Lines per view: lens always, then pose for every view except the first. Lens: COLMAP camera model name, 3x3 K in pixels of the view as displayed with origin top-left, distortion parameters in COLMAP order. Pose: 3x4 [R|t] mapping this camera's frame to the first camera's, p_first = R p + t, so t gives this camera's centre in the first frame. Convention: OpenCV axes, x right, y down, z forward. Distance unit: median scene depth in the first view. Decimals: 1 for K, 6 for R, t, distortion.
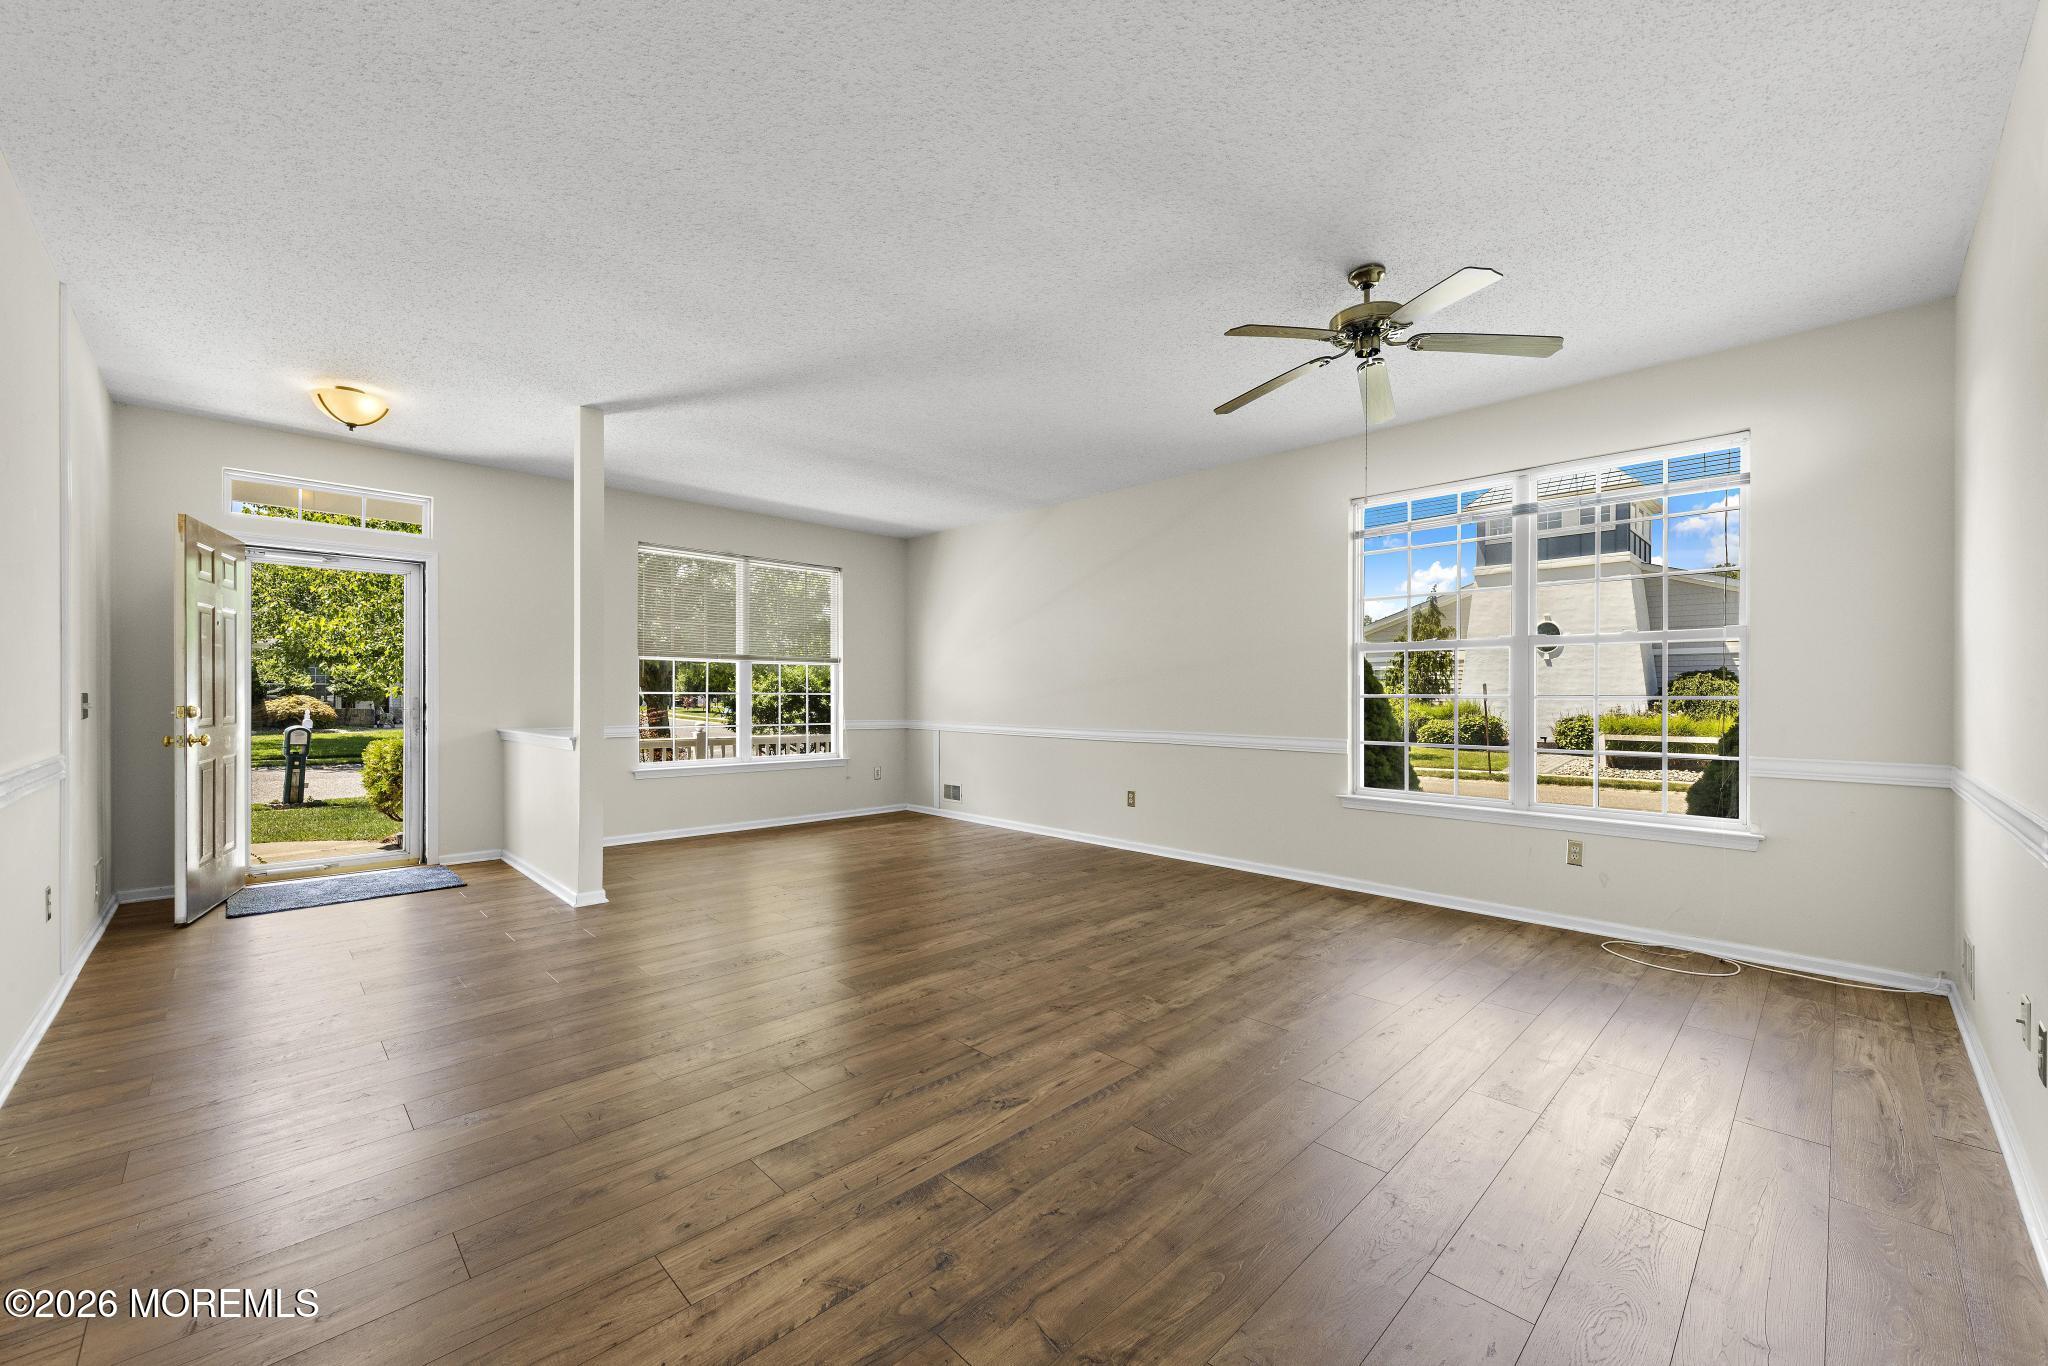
lens RADIAL K [[801.4, 0, 1029.0], [0, 801.4, 694.5], [0, 0, 1]] dist [0.007793, 0.000249]
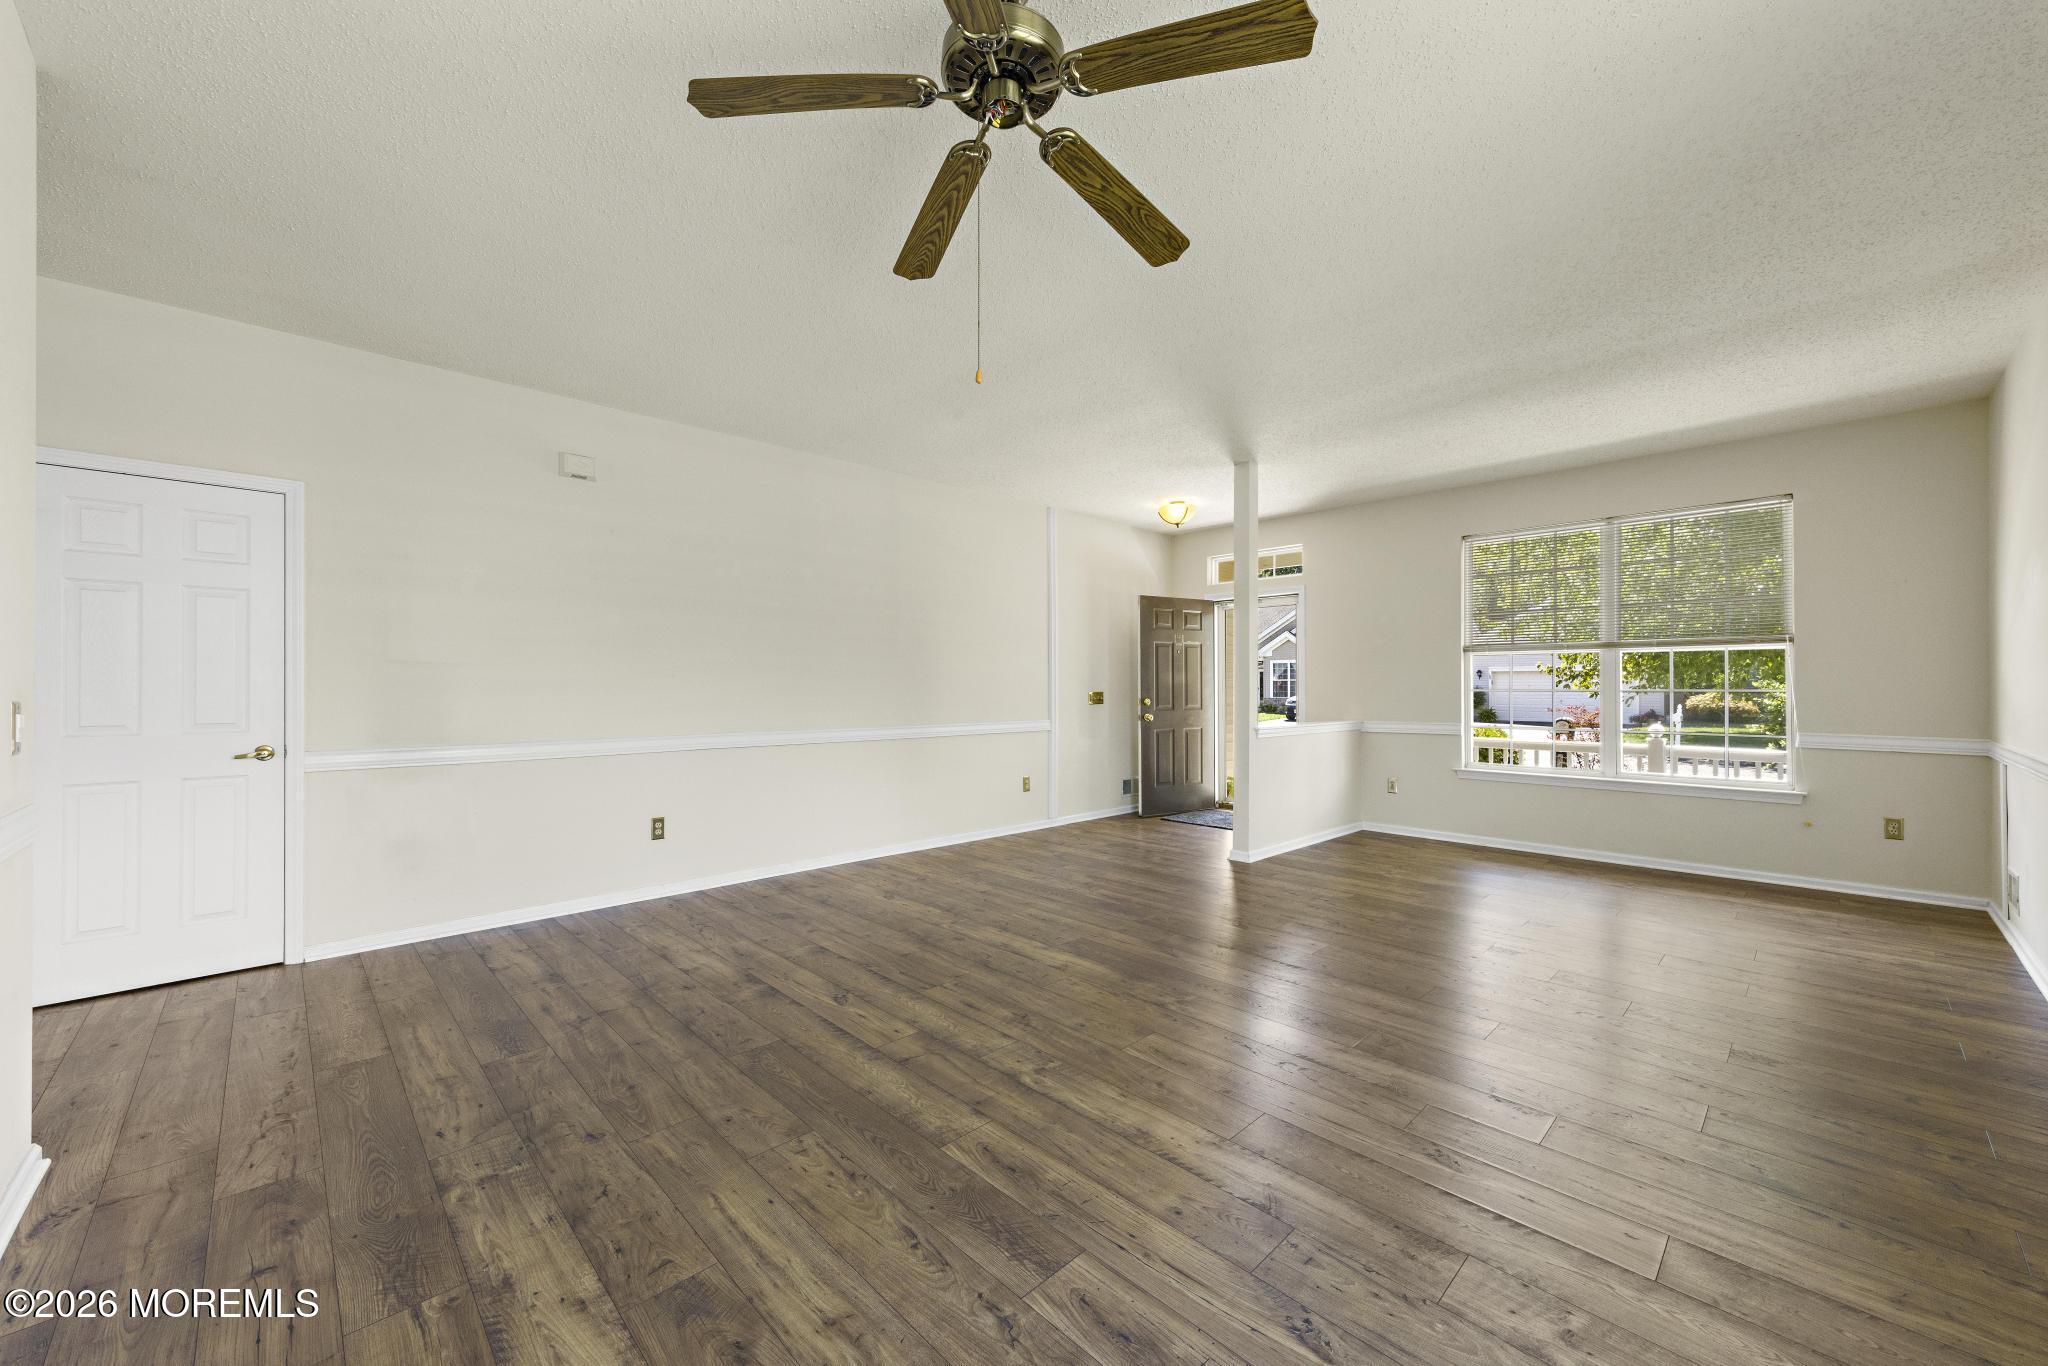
lens RADIAL K [[778.0, 0, 1045.6], [0, 778.0, 683.4], [0, 0, 1]] dist [0.004119, 0.000165]
pose [[0.001298, -0.010231, -0.999947, 0.947718], [0.002652, 0.999944, -0.010227, -0.003572], [0.999996, -0.002638, 0.001325, 0.991942]]
